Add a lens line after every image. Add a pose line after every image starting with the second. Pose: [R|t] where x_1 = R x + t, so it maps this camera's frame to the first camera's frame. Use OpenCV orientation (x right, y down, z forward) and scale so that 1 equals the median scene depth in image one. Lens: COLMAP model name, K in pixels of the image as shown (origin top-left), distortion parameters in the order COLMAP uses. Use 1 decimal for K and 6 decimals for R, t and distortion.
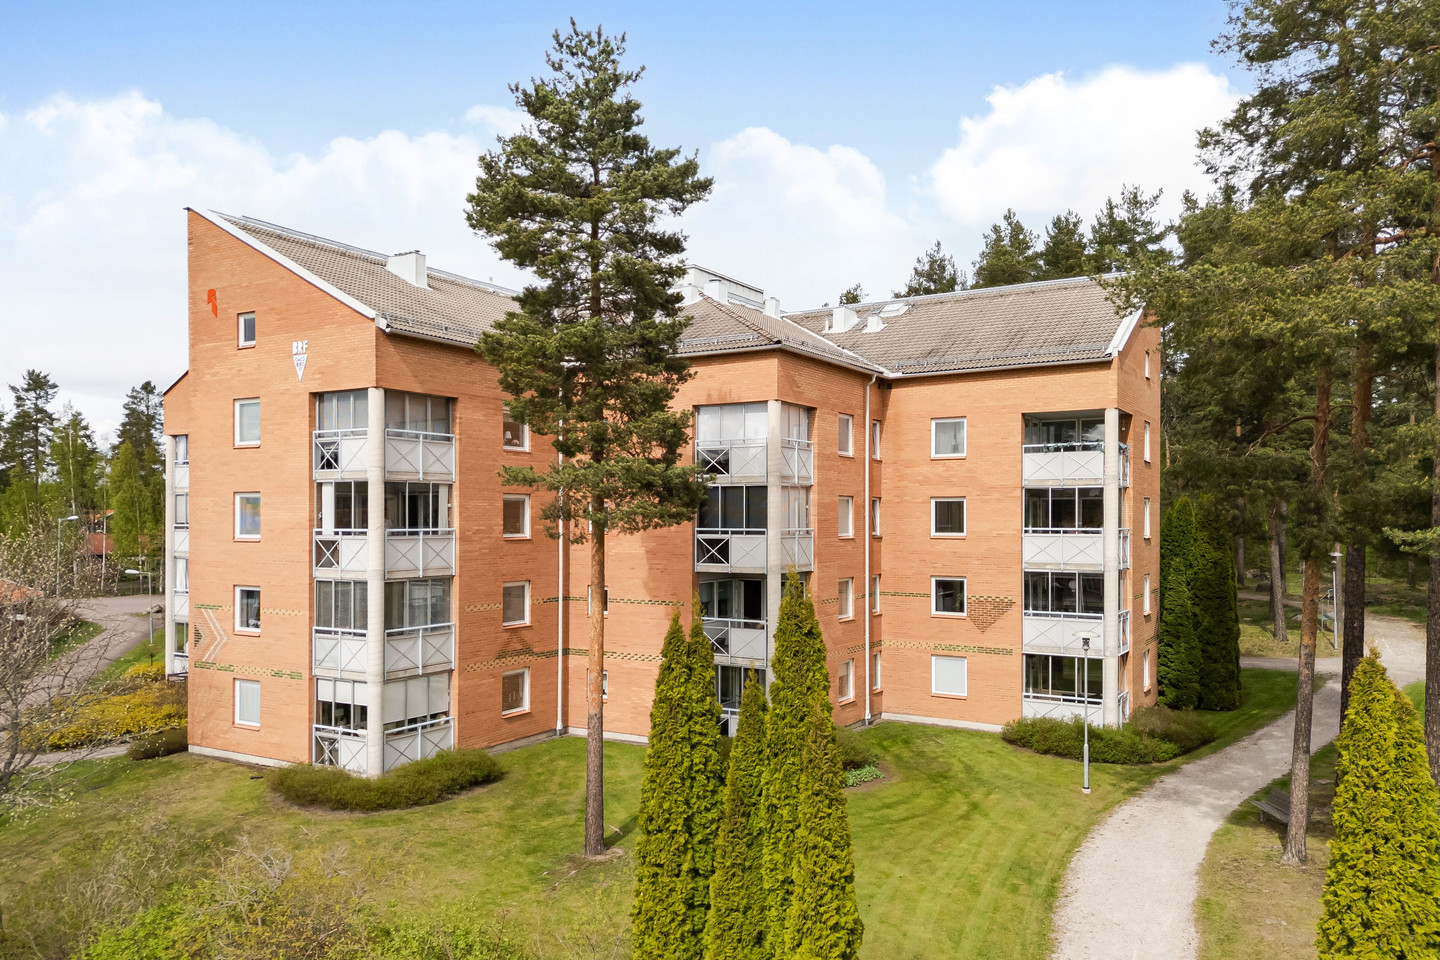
lens RADIAL K [[1053.4, 0, 724.6], [0, 1053.4, 525.0], [0, 0, 1]] dist [0.038622, -0.133237]
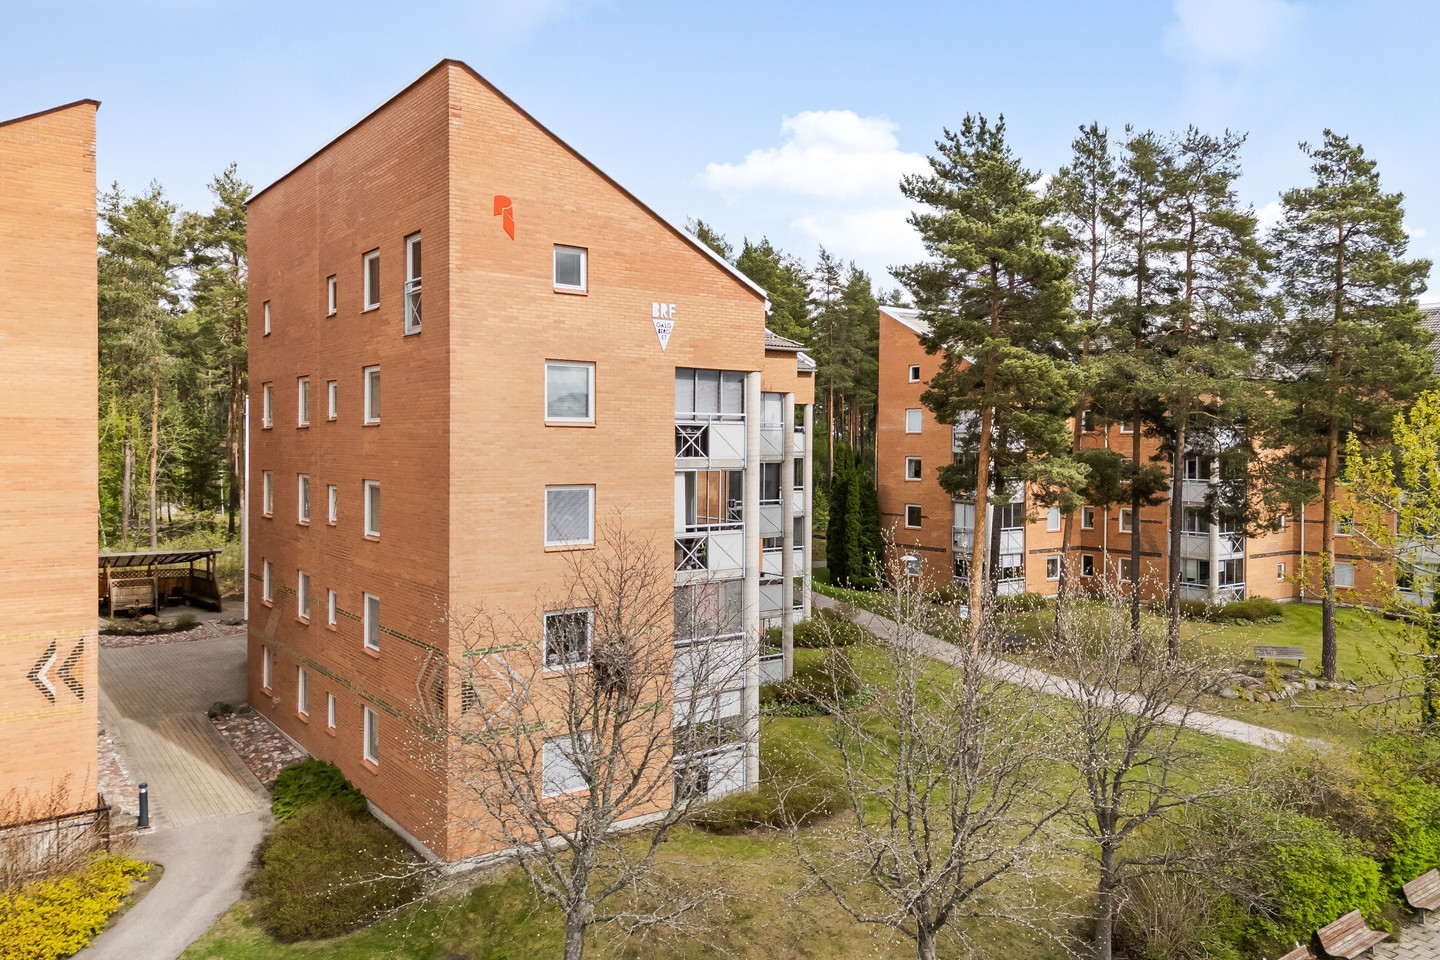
lens RADIAL K [[1049.8, 0, 717.0], [0, 1049.8, 426.7], [0, 0, 1]] dist [0.004467, -0.004904]
pose [[0.378240, 0.010329, 0.925650, -1.122614], [0.000374, 0.999936, -0.011311, -0.065210], [-0.925708, 0.004625, 0.378212, 0.629349]]
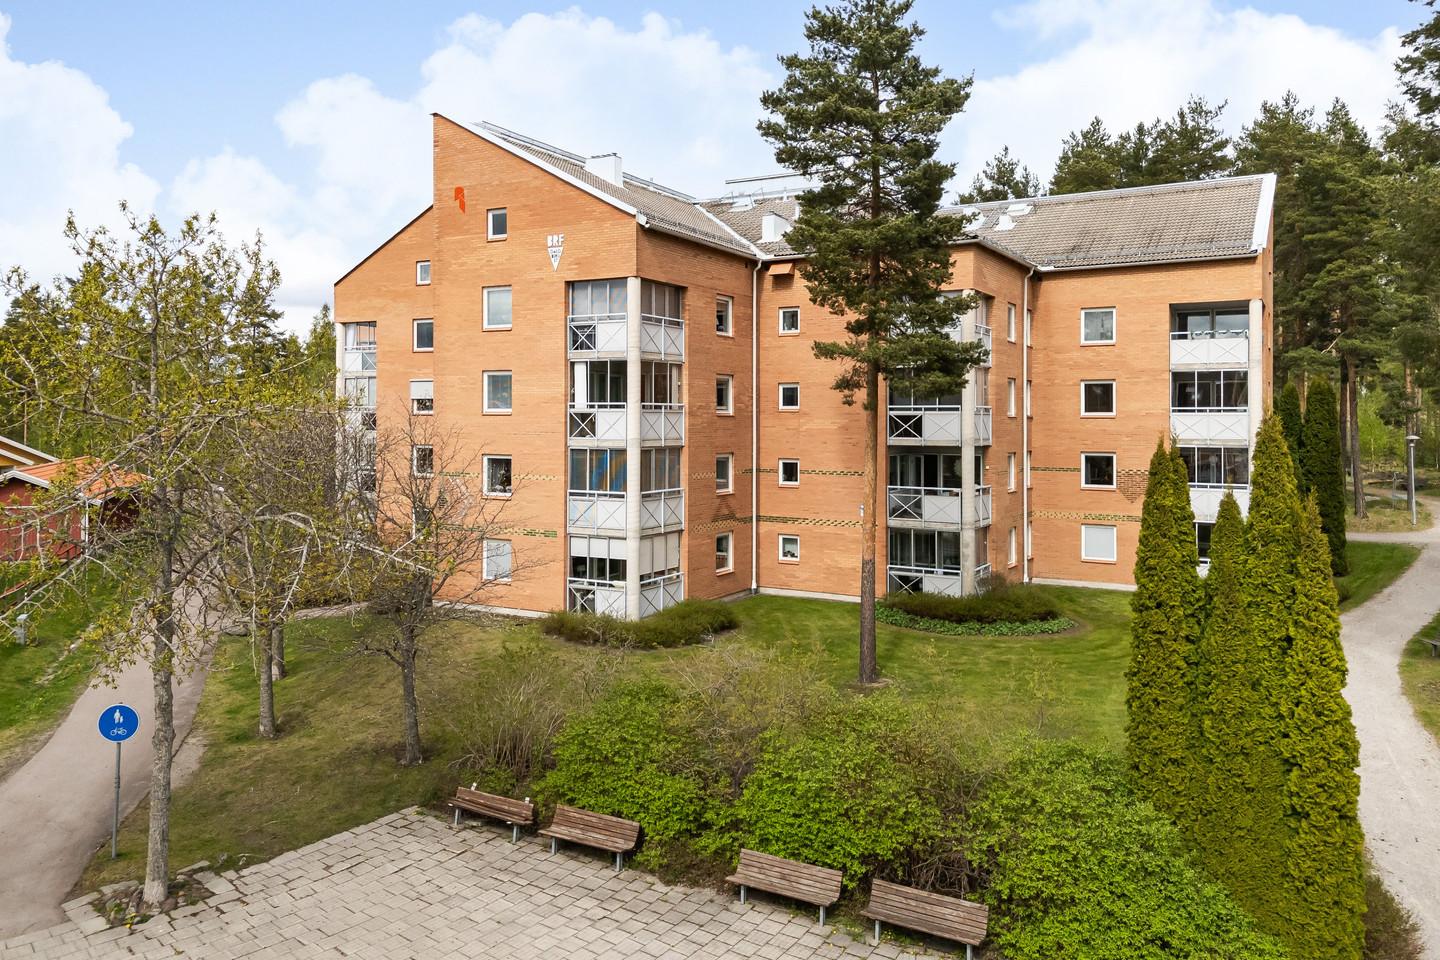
lens RADIAL K [[1049.8, 0, 717.0], [0, 1049.8, 426.7], [0, 0, 1]] dist [0.004467, -0.004904]
pose [[0.999980, 0.003735, 0.005126, -0.229351], [-0.003753, 0.999987, 0.003417, 0.023726], [-0.005113, -0.003436, 0.999981, -0.110872]]
